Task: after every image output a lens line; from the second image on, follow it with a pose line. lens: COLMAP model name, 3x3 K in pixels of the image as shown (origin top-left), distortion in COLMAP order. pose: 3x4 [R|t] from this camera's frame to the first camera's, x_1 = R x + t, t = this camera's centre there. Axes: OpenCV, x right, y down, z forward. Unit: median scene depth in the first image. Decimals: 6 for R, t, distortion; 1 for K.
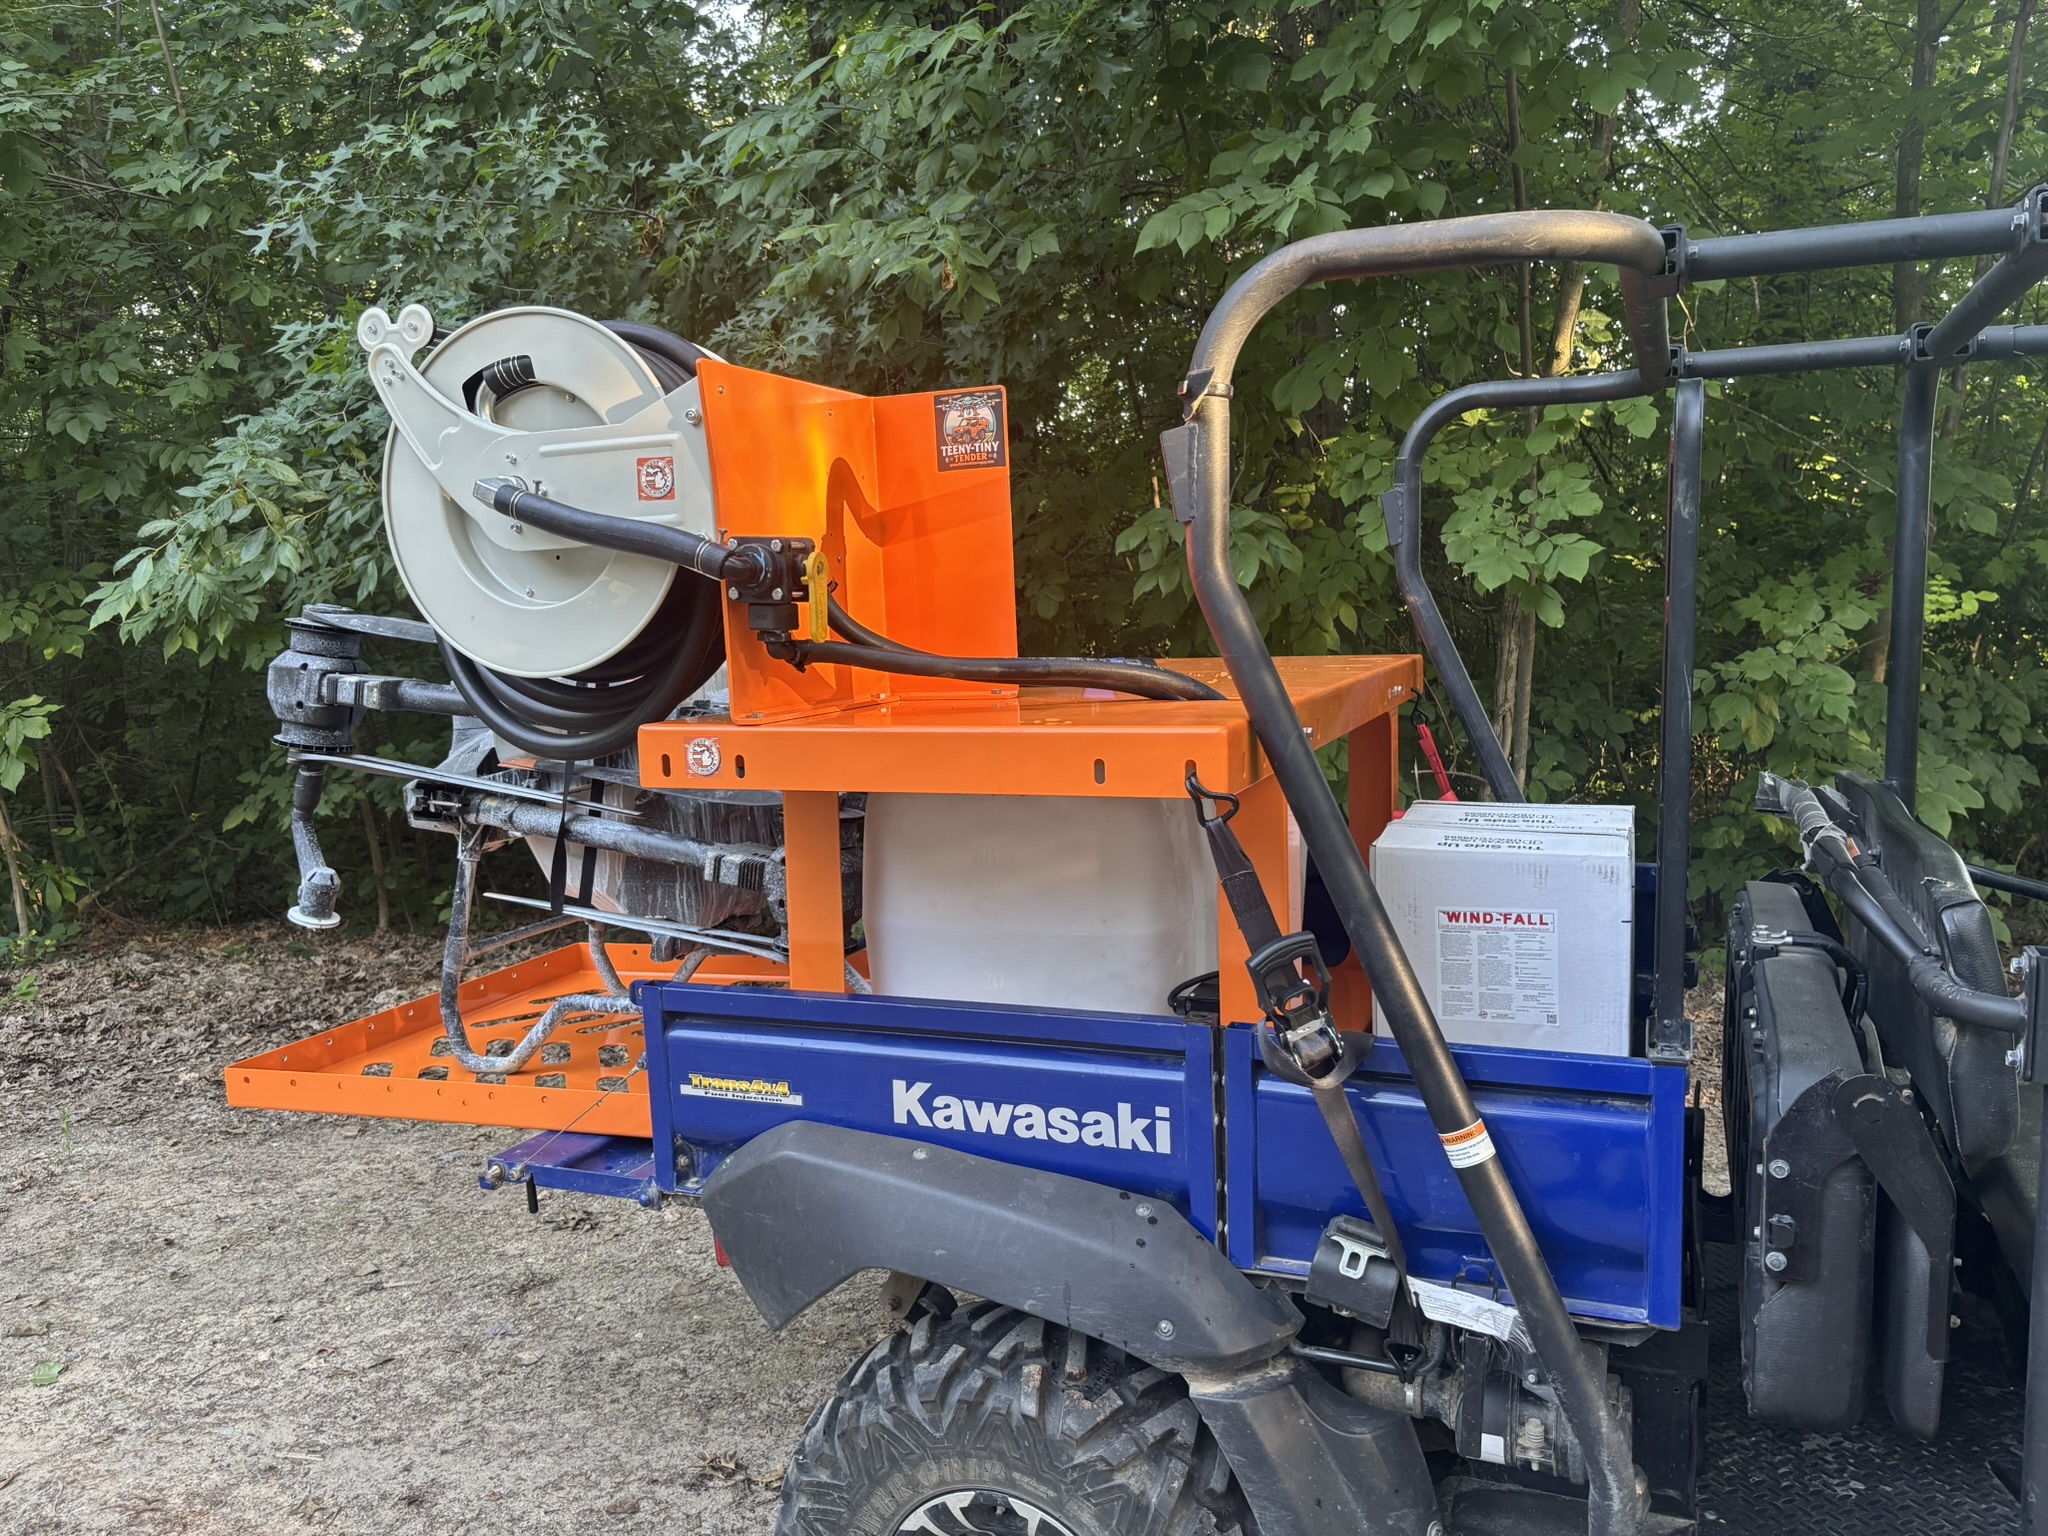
lens RADIAL K [[1653.4, 0, 1024.0], [0, 1653.4, 768.0], [0, 0, 1]] dist [0.110689, -0.106531]
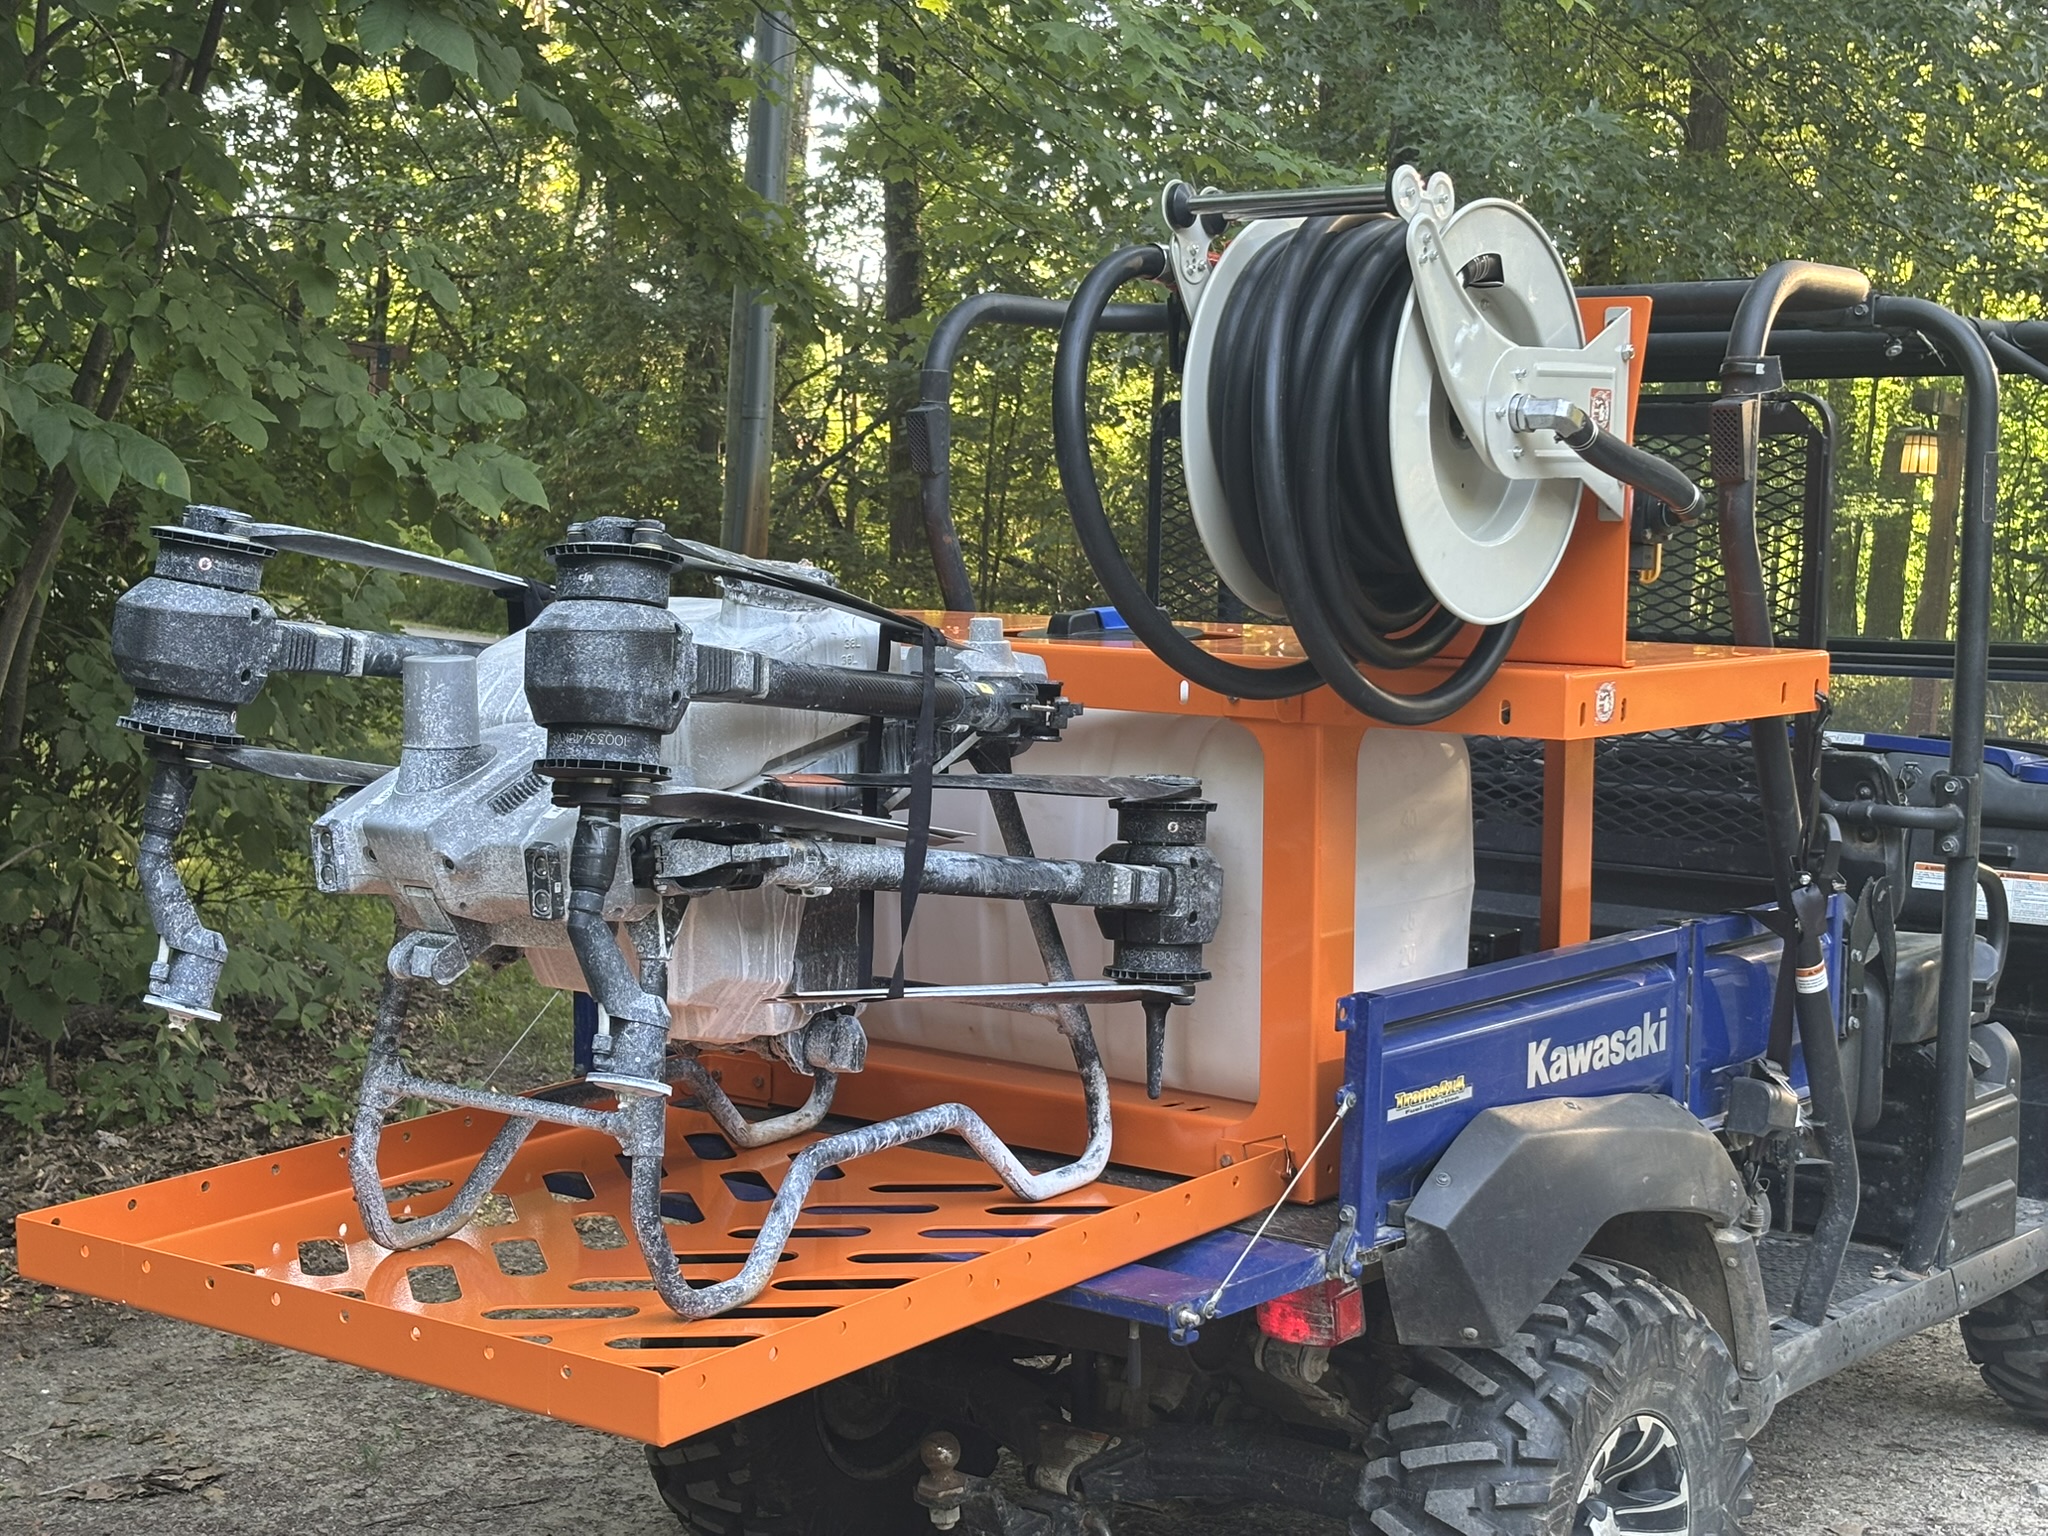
lens RADIAL K [[3117.3, 0, 1024.0], [0, 3117.3, 768.0], [0, 0, 1]] dist [-0.007073, -0.012172]
pose [[0.247669, -0.046818, 0.967713, -1.389559], [0.079006, 0.996481, 0.027989, -0.031697], [-0.965618, 0.069524, 0.250496, 0.609249]]
